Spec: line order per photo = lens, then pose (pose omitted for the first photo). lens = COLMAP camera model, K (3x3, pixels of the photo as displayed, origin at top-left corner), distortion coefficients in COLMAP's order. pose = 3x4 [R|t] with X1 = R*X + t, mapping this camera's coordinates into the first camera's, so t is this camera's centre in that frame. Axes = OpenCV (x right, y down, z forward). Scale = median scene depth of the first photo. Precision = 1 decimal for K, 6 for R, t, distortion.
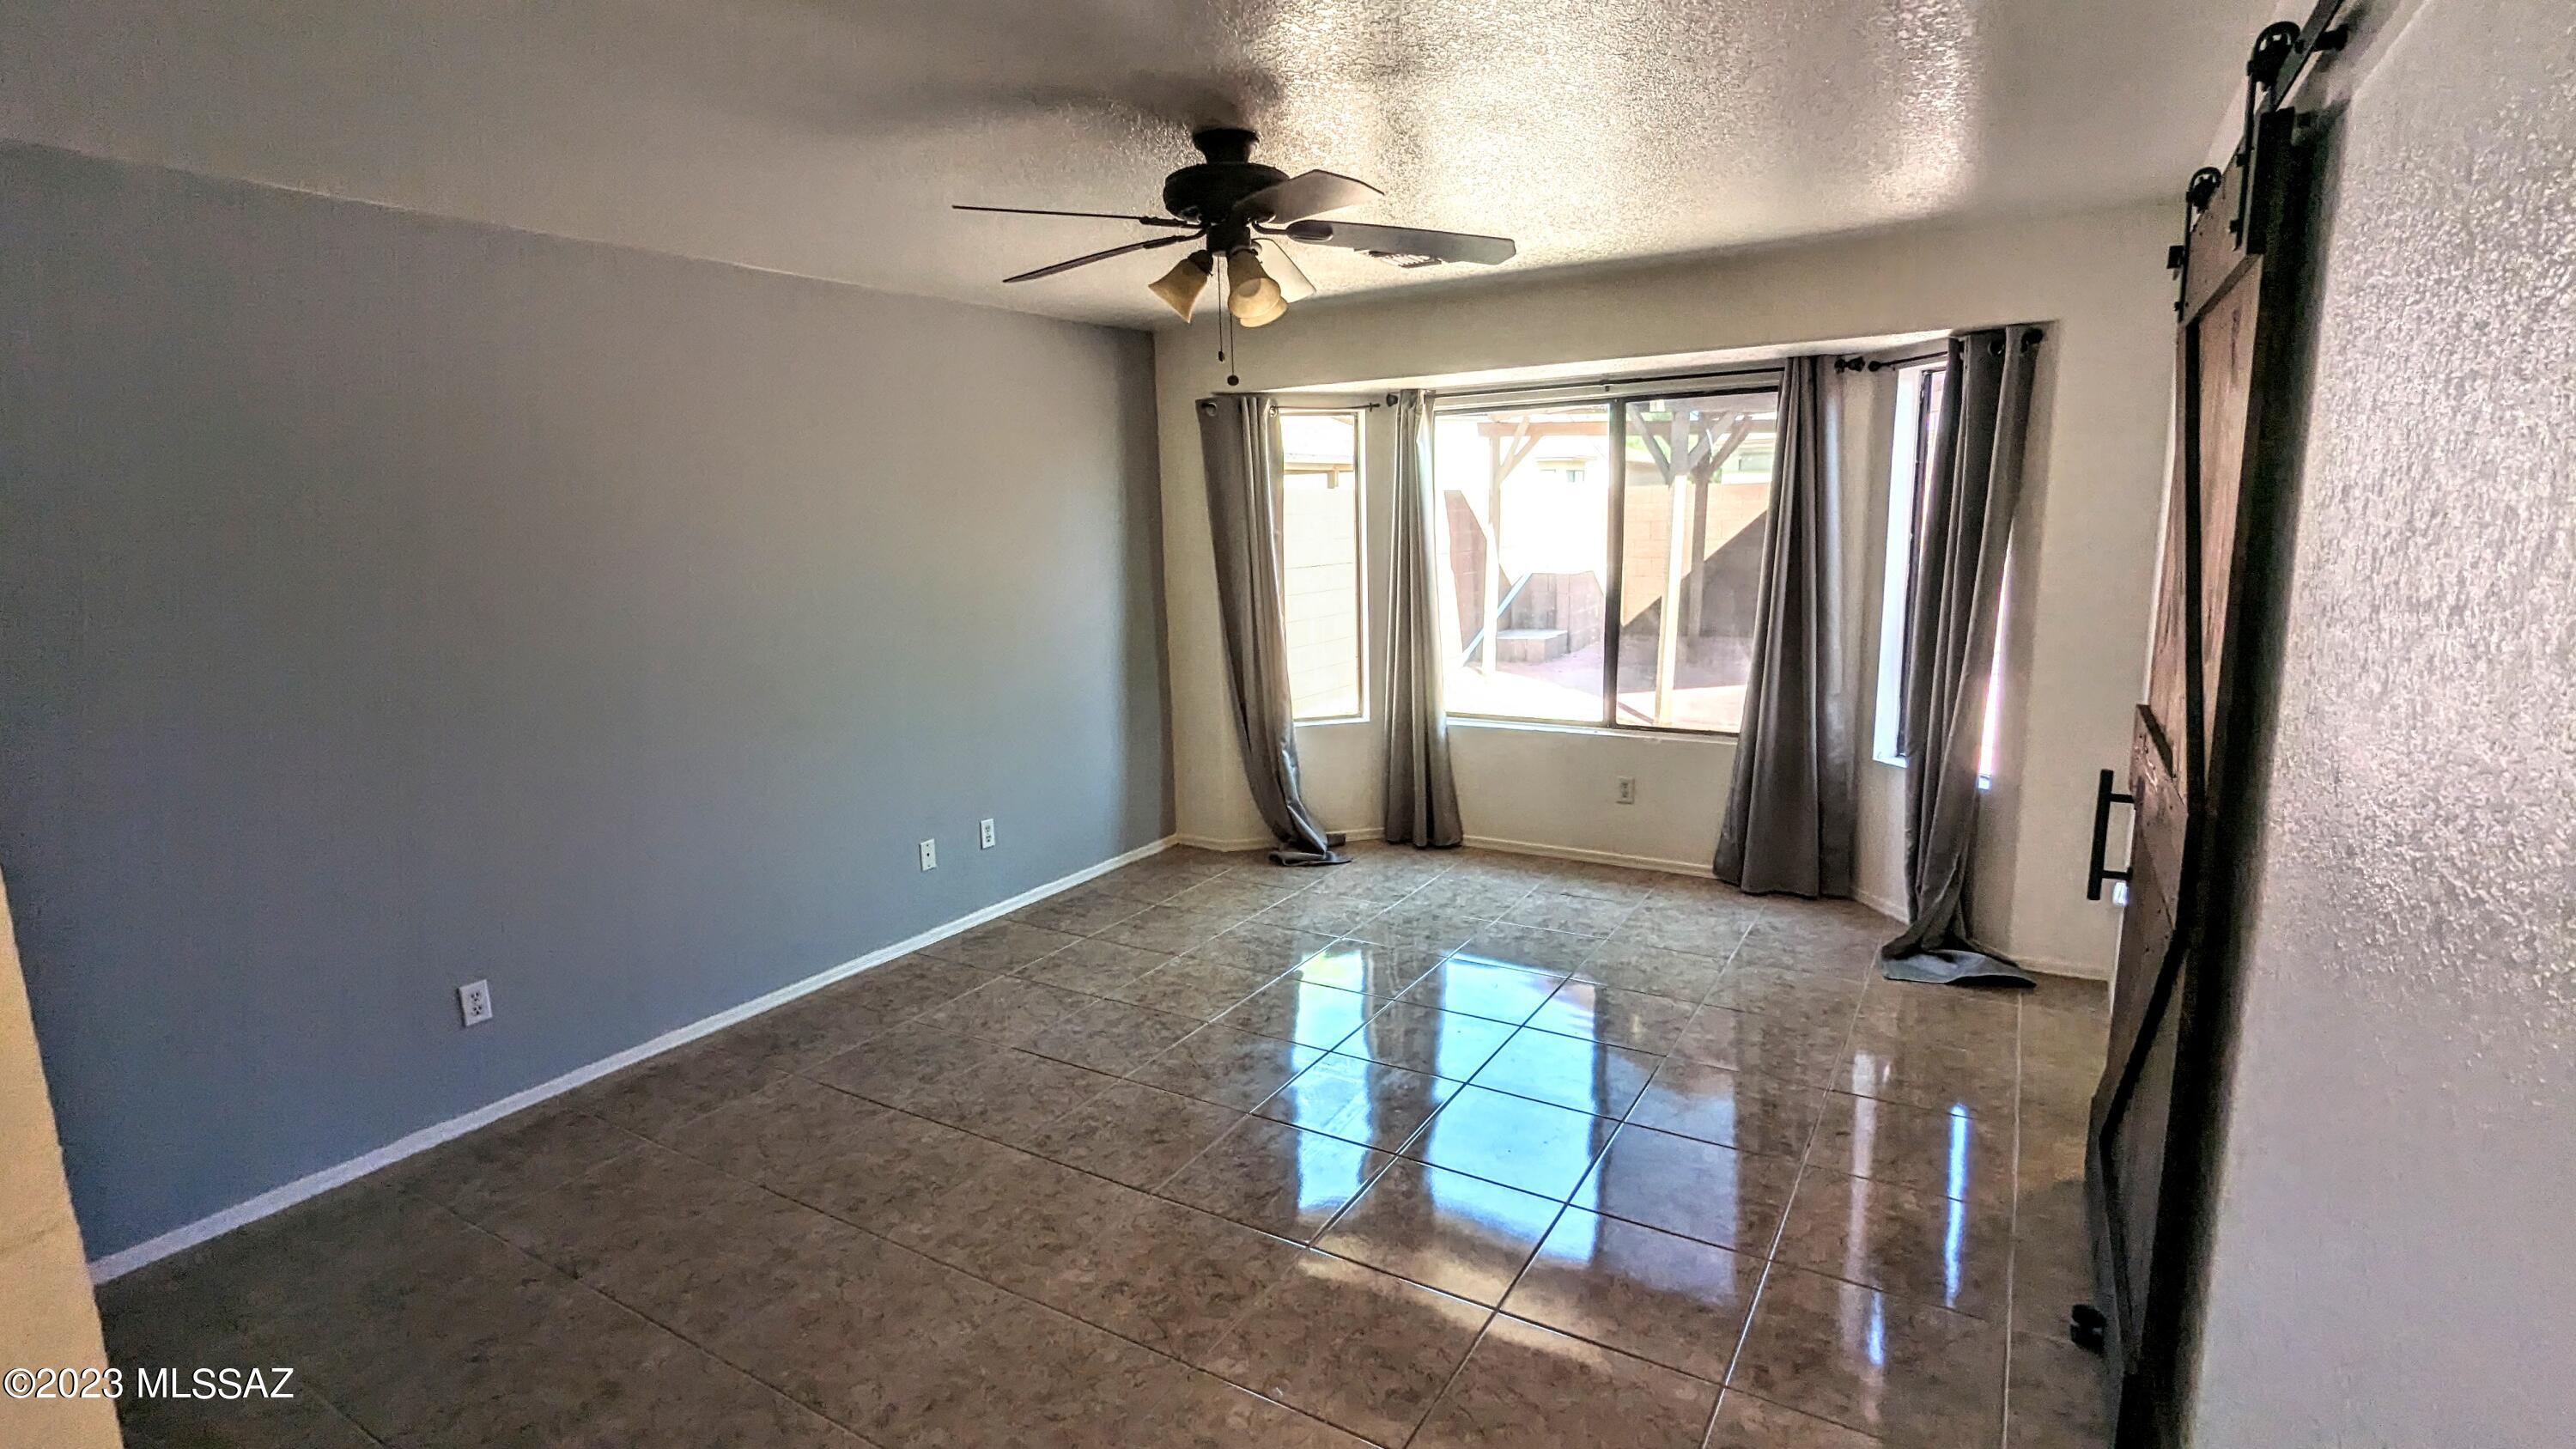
lens RADIAL K [[1219.2, 0, 1297.5], [0, 1219.2, 714.4], [0, 0, 1]] dist [-0.001947, 0.000998]
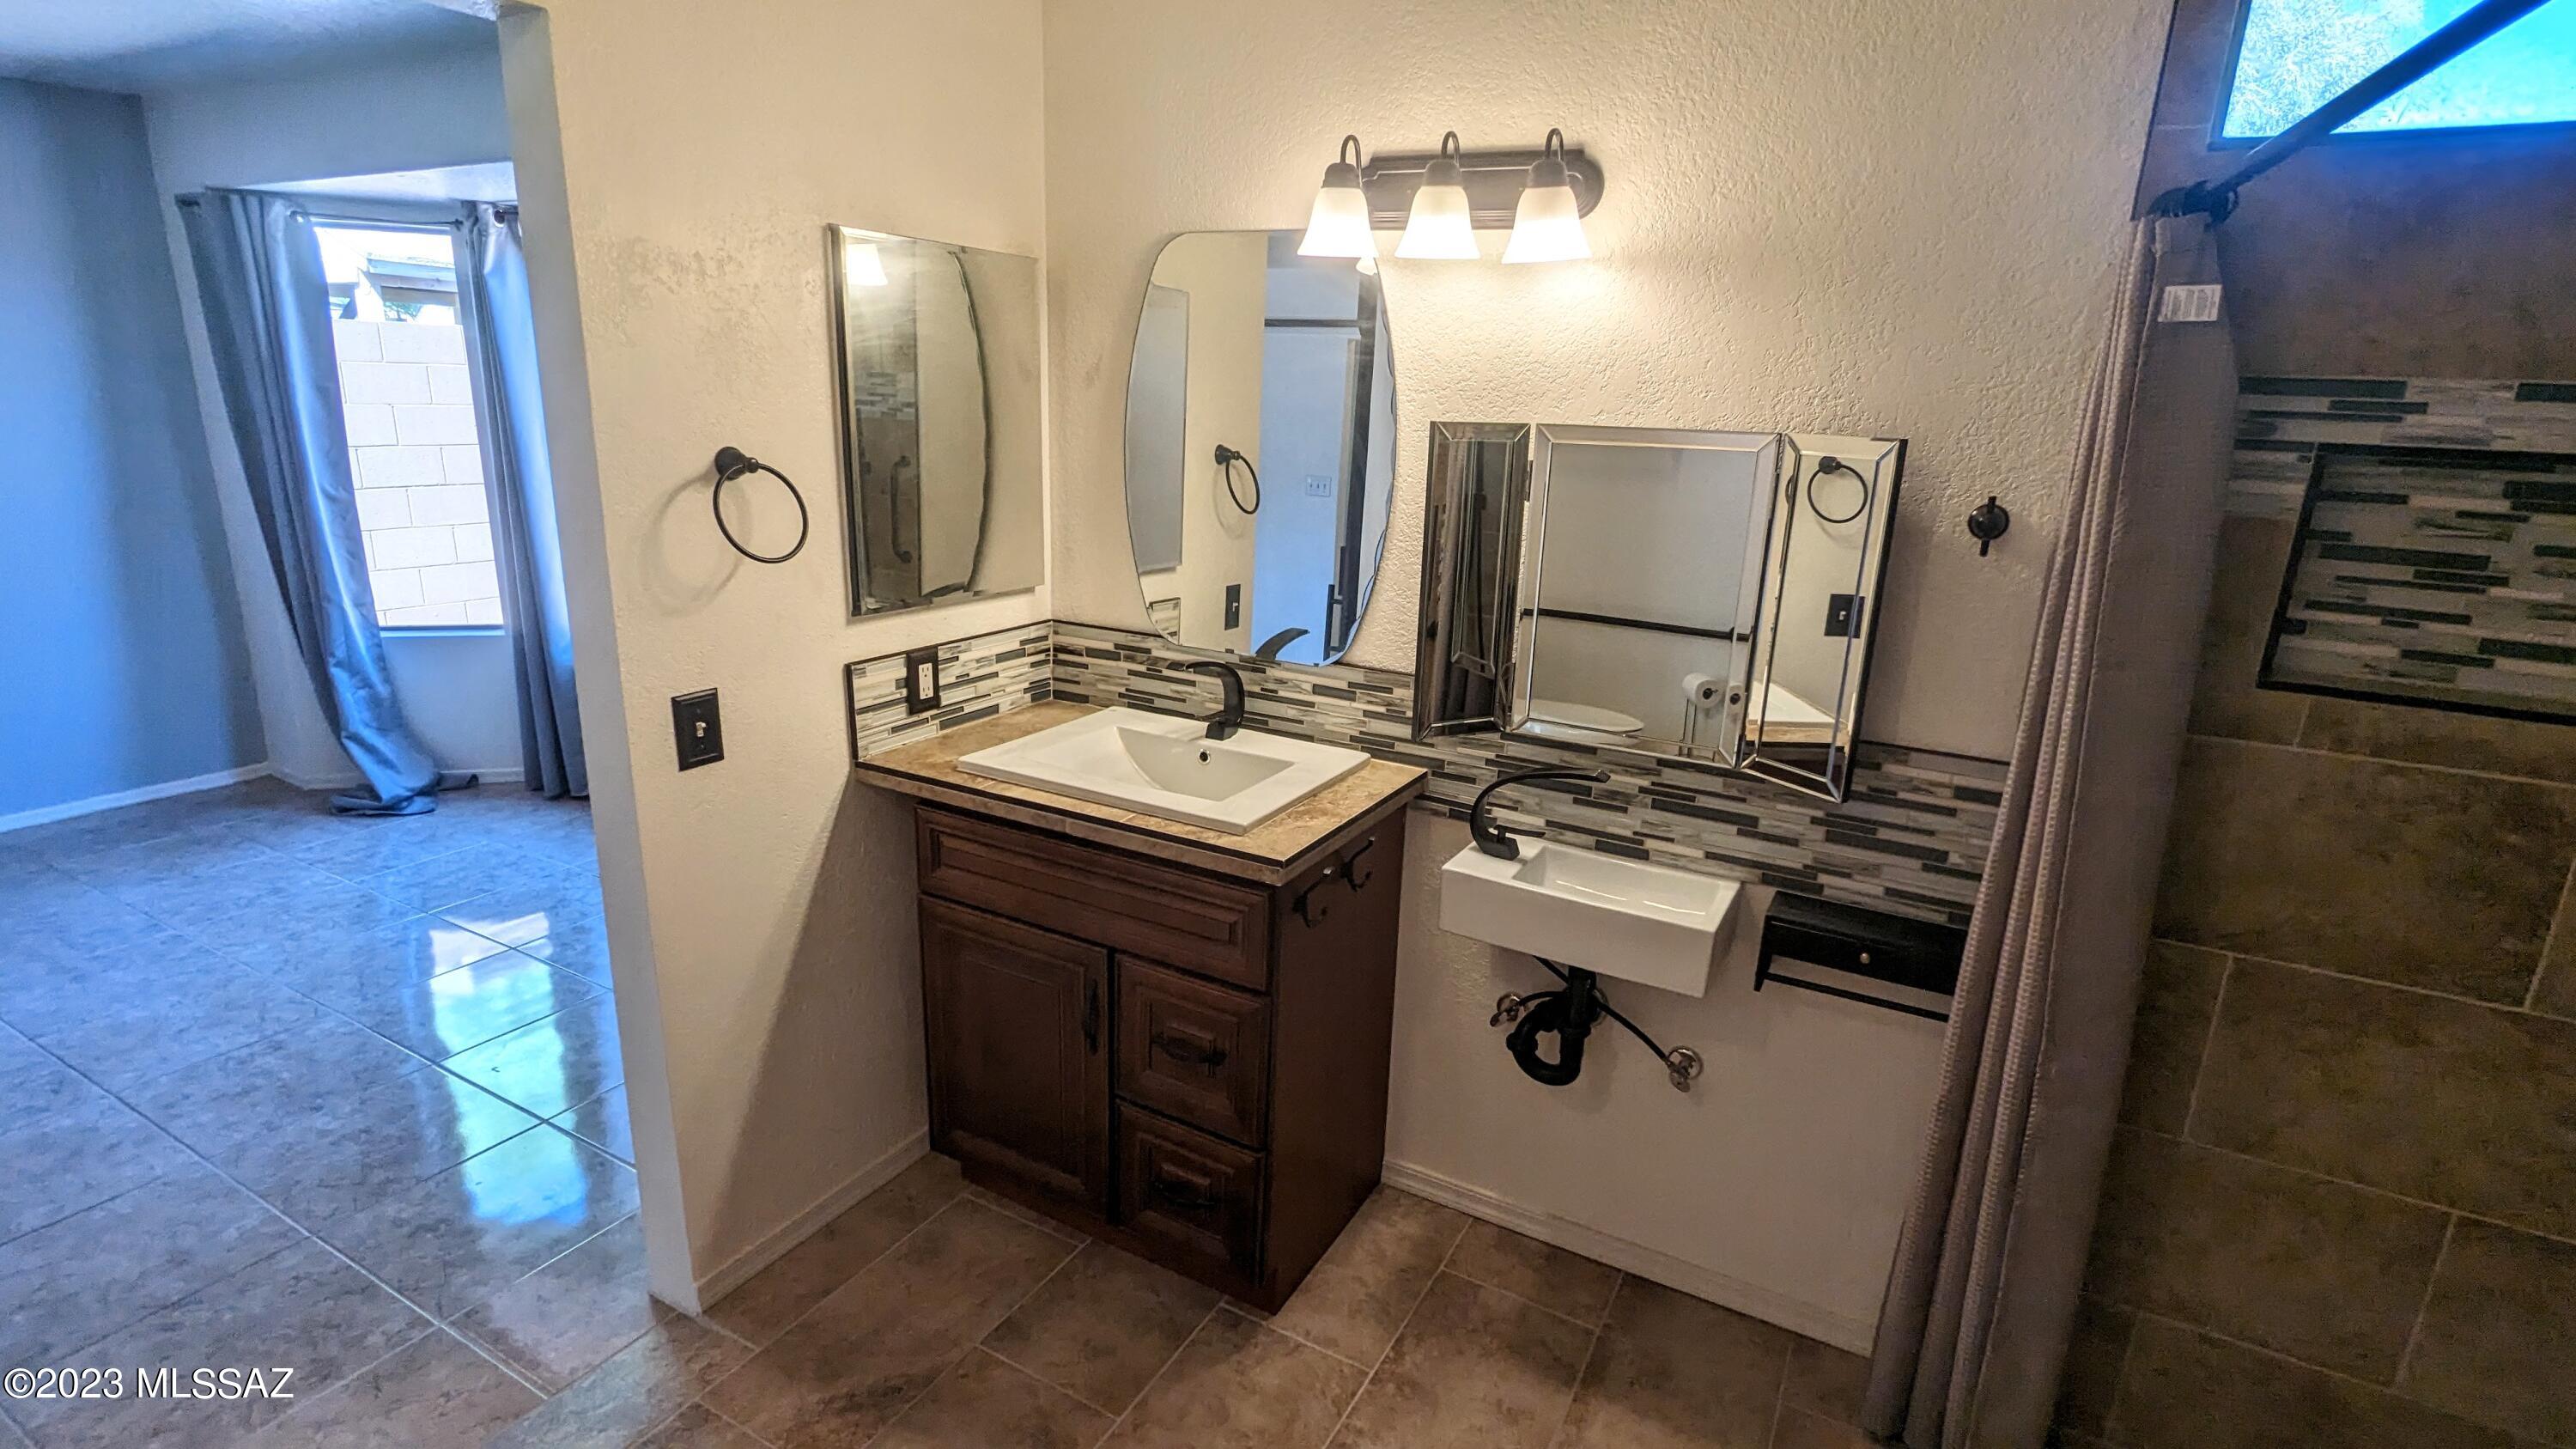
lens RADIAL K [[1219.2, 0, 1281.3], [0, 1219.2, 740.6], [0, 0, 1]] dist [-0.001947, 0.000998]
pose [[0.997167, 0.052821, 0.053549, 0.581428], [-0.058540, 0.992032, 0.111557, -0.050029], [-0.047230, -0.114376, 0.992314, 0.197877]]
